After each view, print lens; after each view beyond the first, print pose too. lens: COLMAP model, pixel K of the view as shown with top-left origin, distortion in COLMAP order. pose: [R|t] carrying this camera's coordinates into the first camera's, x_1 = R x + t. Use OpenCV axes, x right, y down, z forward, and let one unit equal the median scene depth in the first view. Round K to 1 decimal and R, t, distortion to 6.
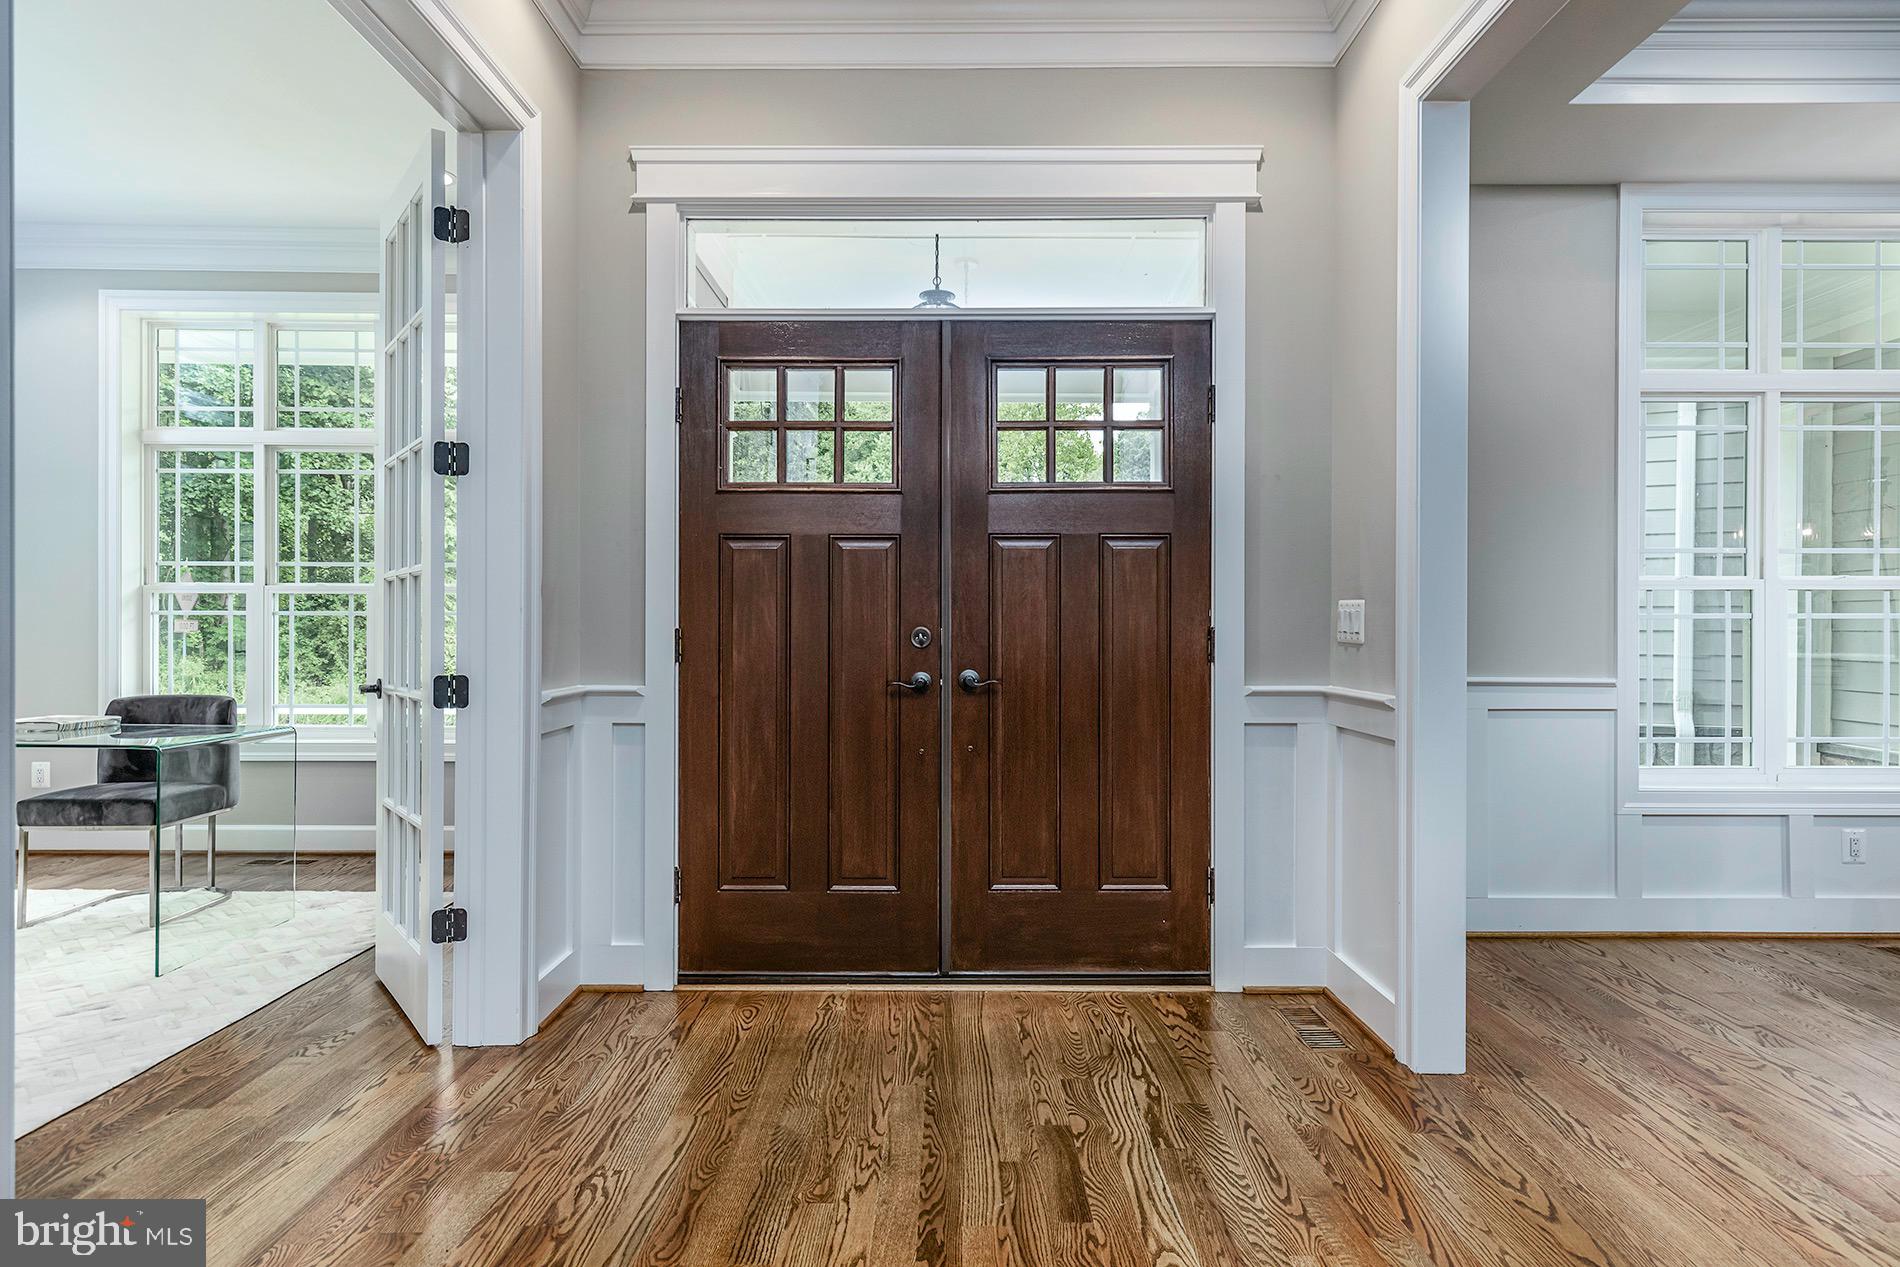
lens RADIAL K [[1051.3, 0, 956.6], [0, 1051.3, 623.1], [0, 0, 1]] dist [0.001405, -0.001469]
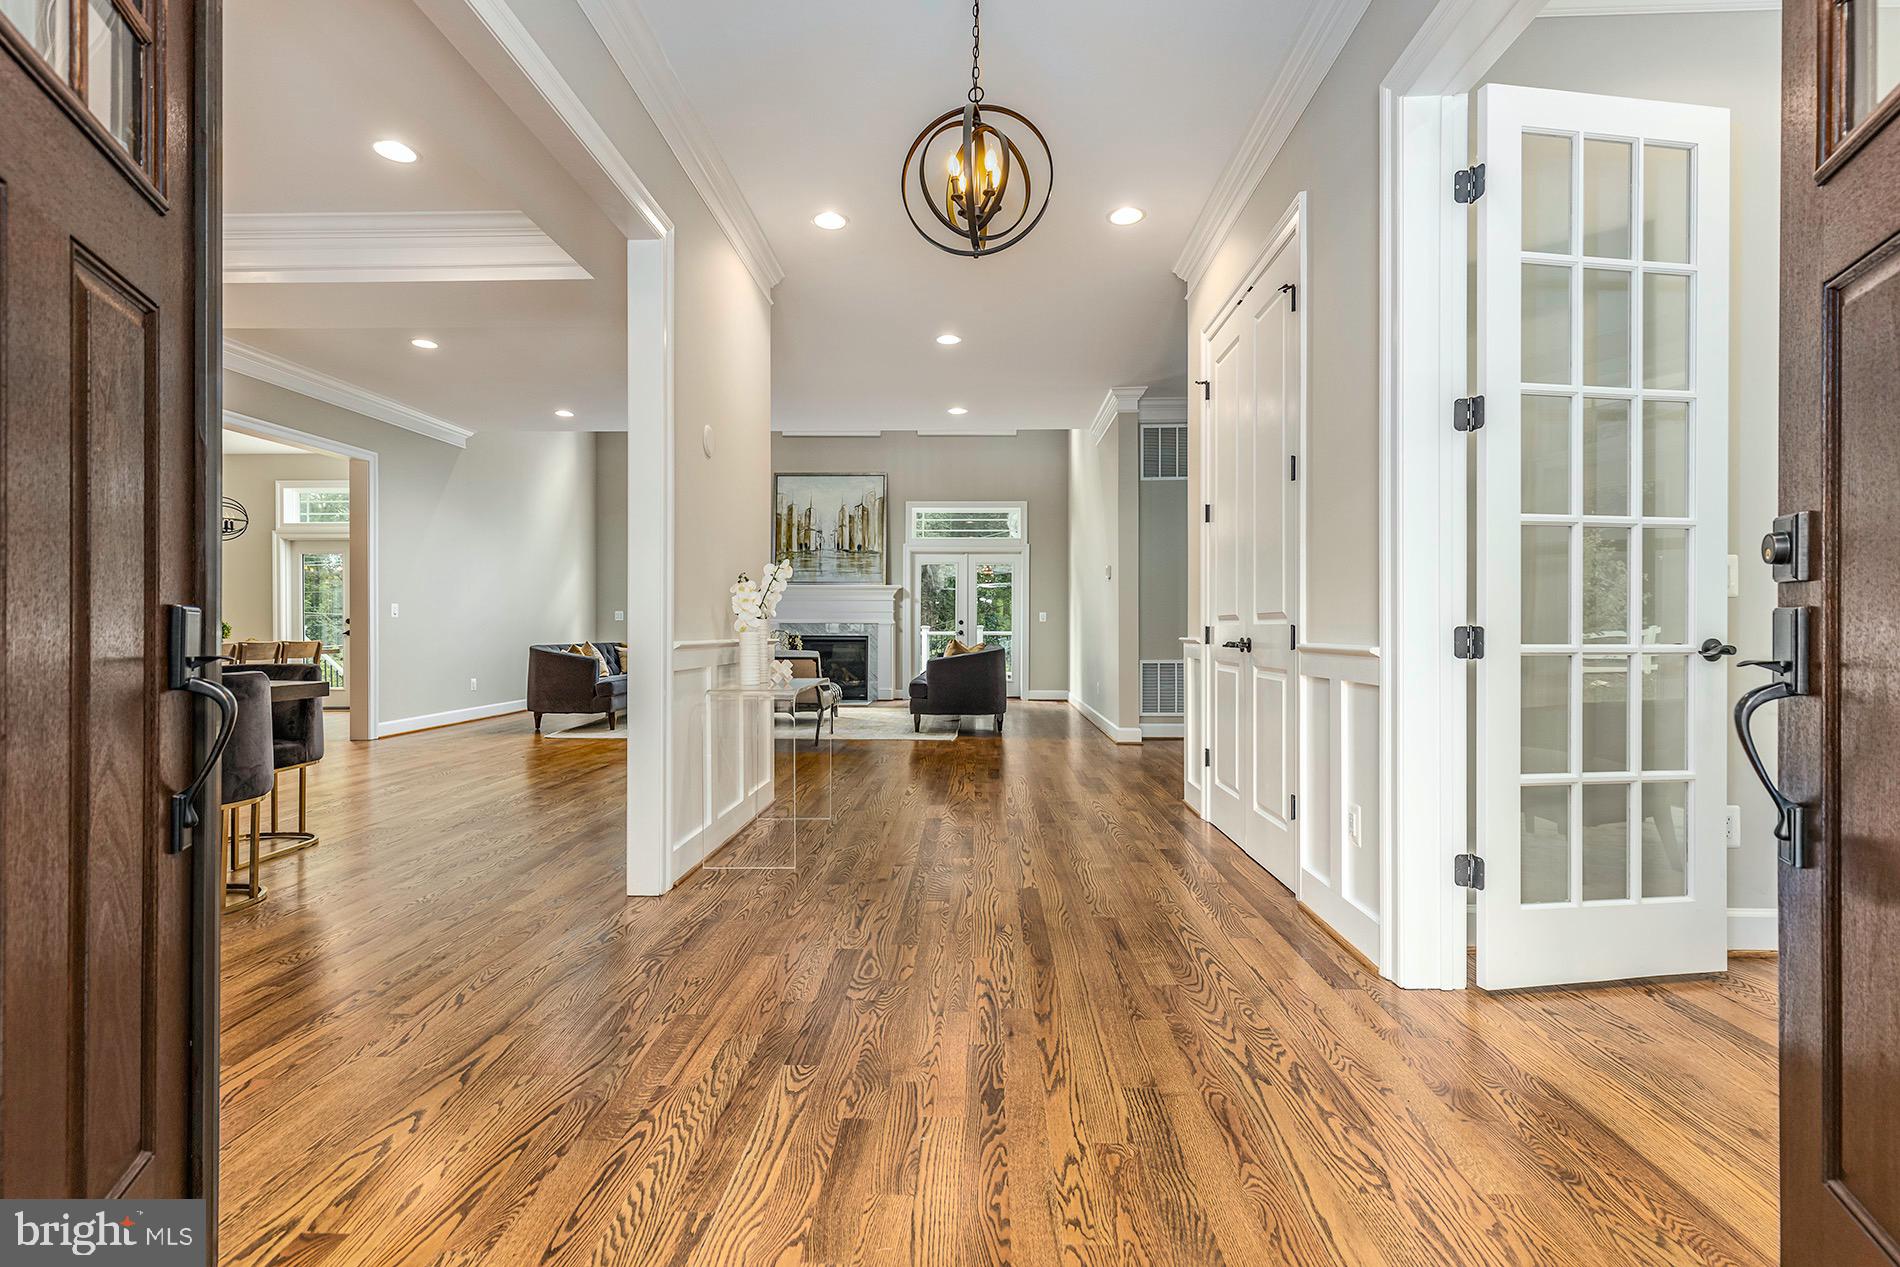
lens RADIAL K [[877.5, 0, 953.0], [0, 877.5, 631.1], [0, 0, 1]] dist [-0.000131, -0.000018]
pose [[-0.999213, 0.000462, 0.039667, -0.017861], [0.000175, 0.999974, -0.007244, 0.074838], [-0.039669, -0.007231, -0.999187, 1.788933]]
